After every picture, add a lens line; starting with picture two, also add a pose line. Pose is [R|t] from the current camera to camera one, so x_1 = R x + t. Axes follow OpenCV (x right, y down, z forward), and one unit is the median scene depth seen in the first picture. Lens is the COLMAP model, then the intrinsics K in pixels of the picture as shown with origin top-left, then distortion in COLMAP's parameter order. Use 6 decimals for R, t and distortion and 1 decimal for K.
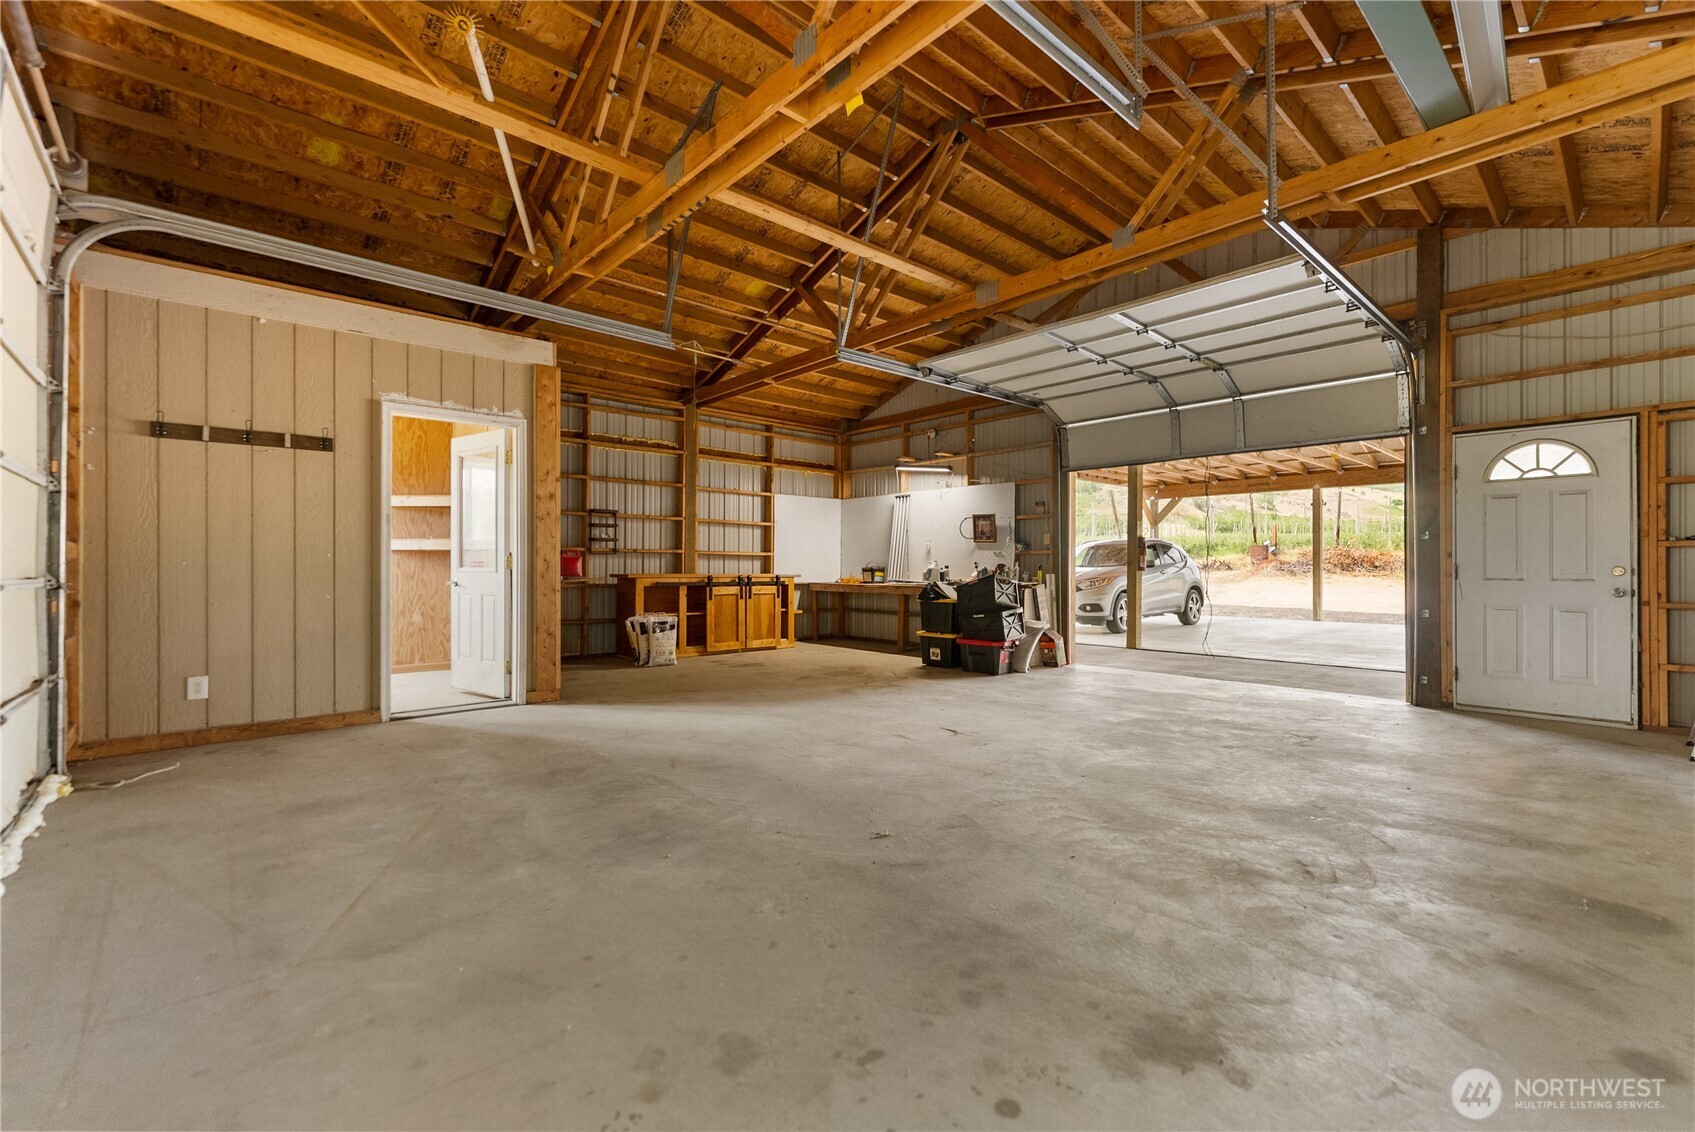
lens RADIAL K [[736.6, 0, 853.3], [0, 736.6, 576.9], [0, 0, 1]] dist [-0.001722, -0.000178]
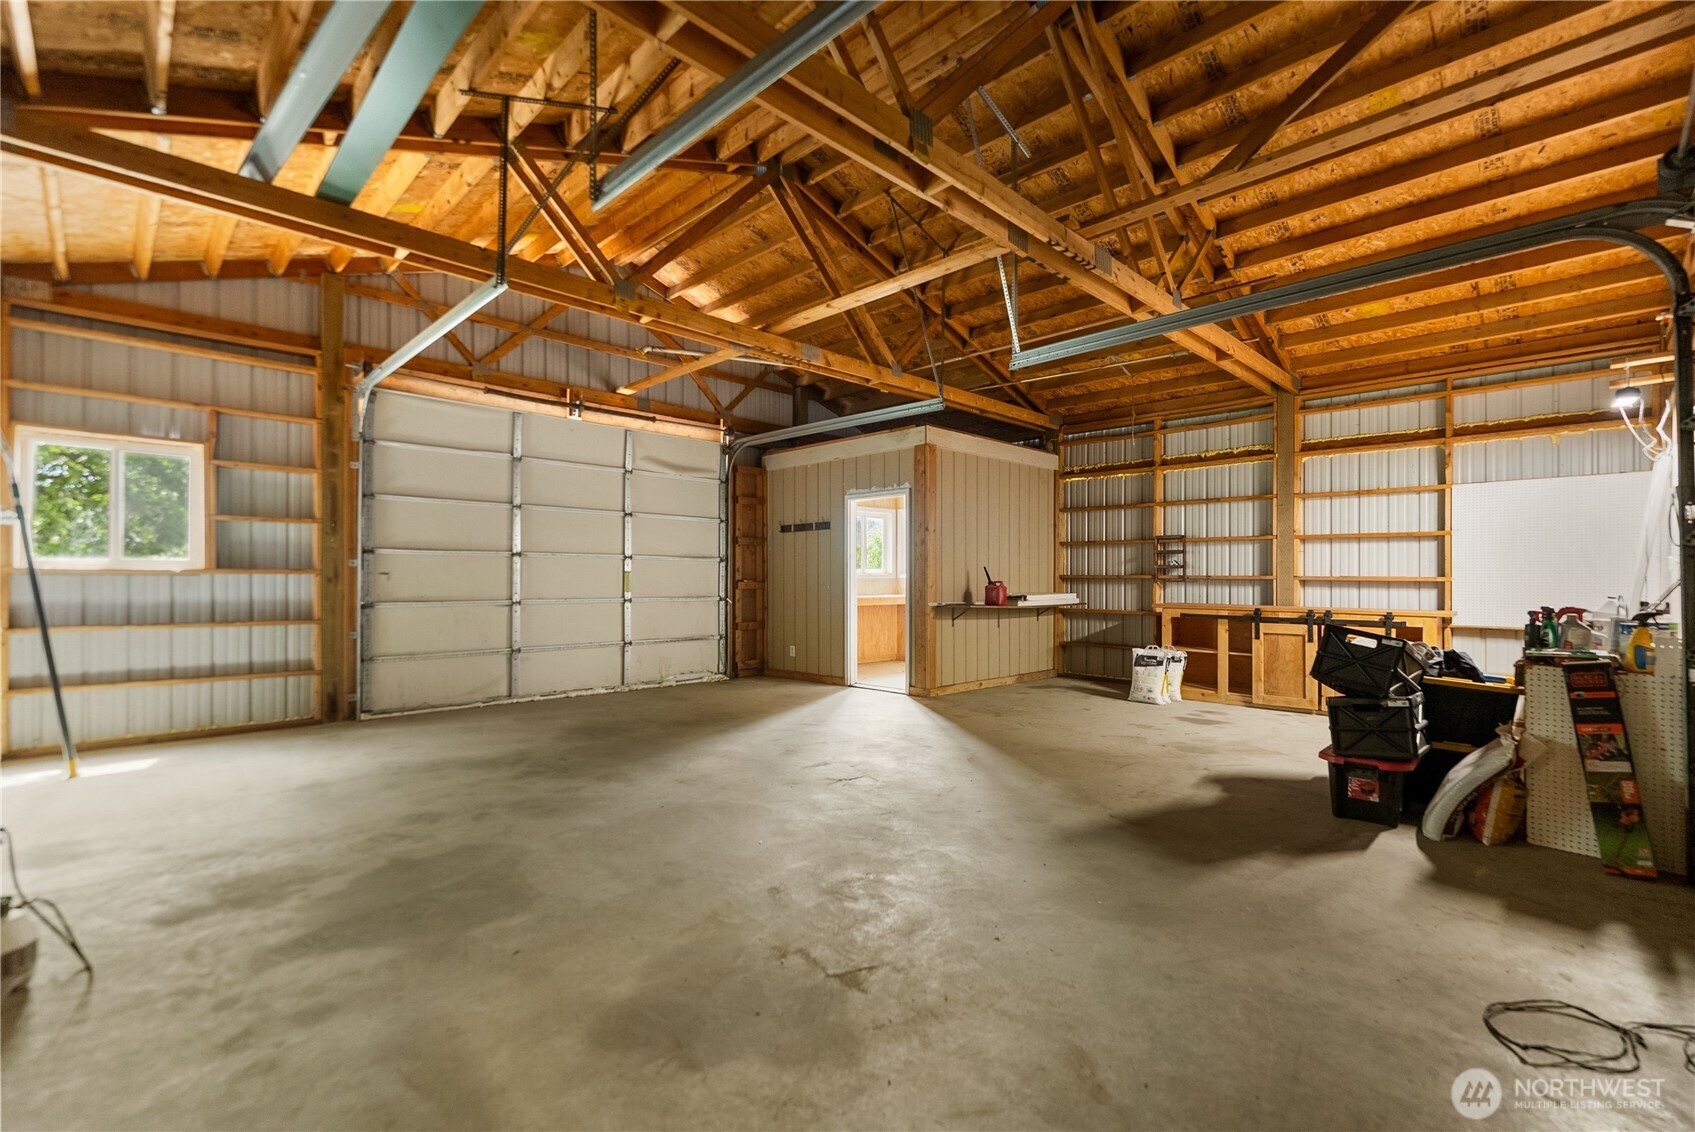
lens RADIAL K [[736.6, 0, 853.3], [0, 736.6, 576.9], [0, 0, 1]] dist [-0.001722, -0.000178]
pose [[0.048136, -0.003541, -0.998834, 0.565747], [-0.016610, 0.999853, -0.004345, -0.024543], [0.998703, 0.016800, 0.048071, 0.508397]]
